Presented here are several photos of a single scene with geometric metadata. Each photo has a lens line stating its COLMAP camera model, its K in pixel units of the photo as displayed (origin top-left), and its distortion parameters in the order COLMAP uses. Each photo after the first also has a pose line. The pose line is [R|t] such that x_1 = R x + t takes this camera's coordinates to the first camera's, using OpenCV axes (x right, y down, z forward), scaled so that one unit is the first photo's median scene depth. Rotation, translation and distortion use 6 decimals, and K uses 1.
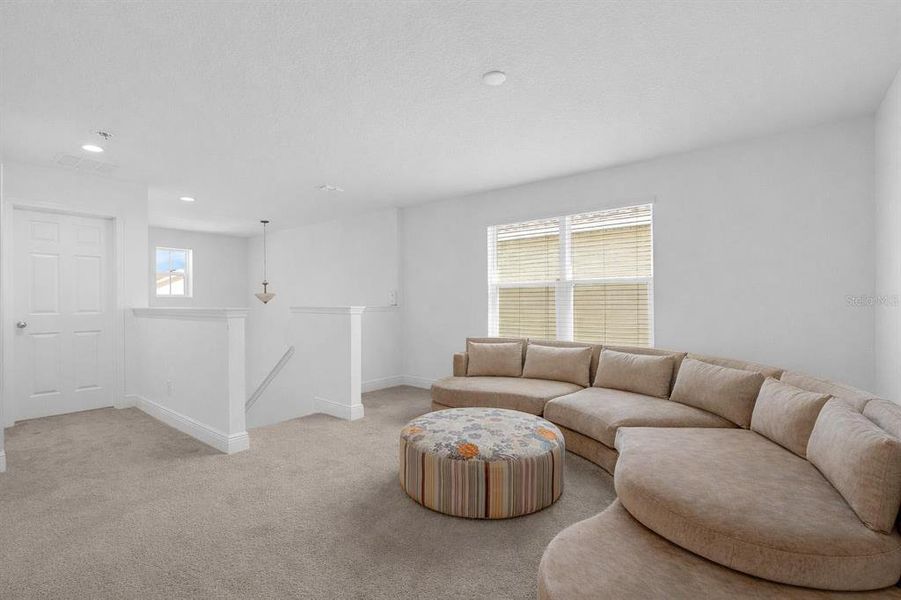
lens RADIAL K [[411.9, 0, 450.5], [0, 411.9, 300.0], [0, 0, 1]] dist [-0.004372, 0.000491]
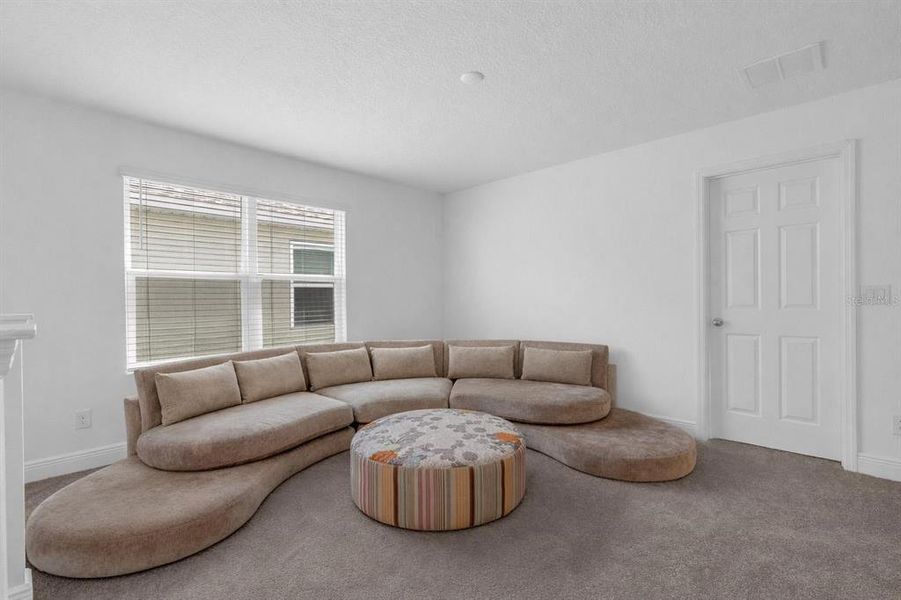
lens RADIAL K [[411.9, 0, 450.5], [0, 411.9, 300.0], [0, 0, 1]] dist [-0.004372, 0.000491]
pose [[0.097059, -0.006971, 0.995254, -2.203926], [0.003273, 0.999972, 0.006685, 0.003358], [-0.995273, 0.002609, 0.097079, 2.233756]]
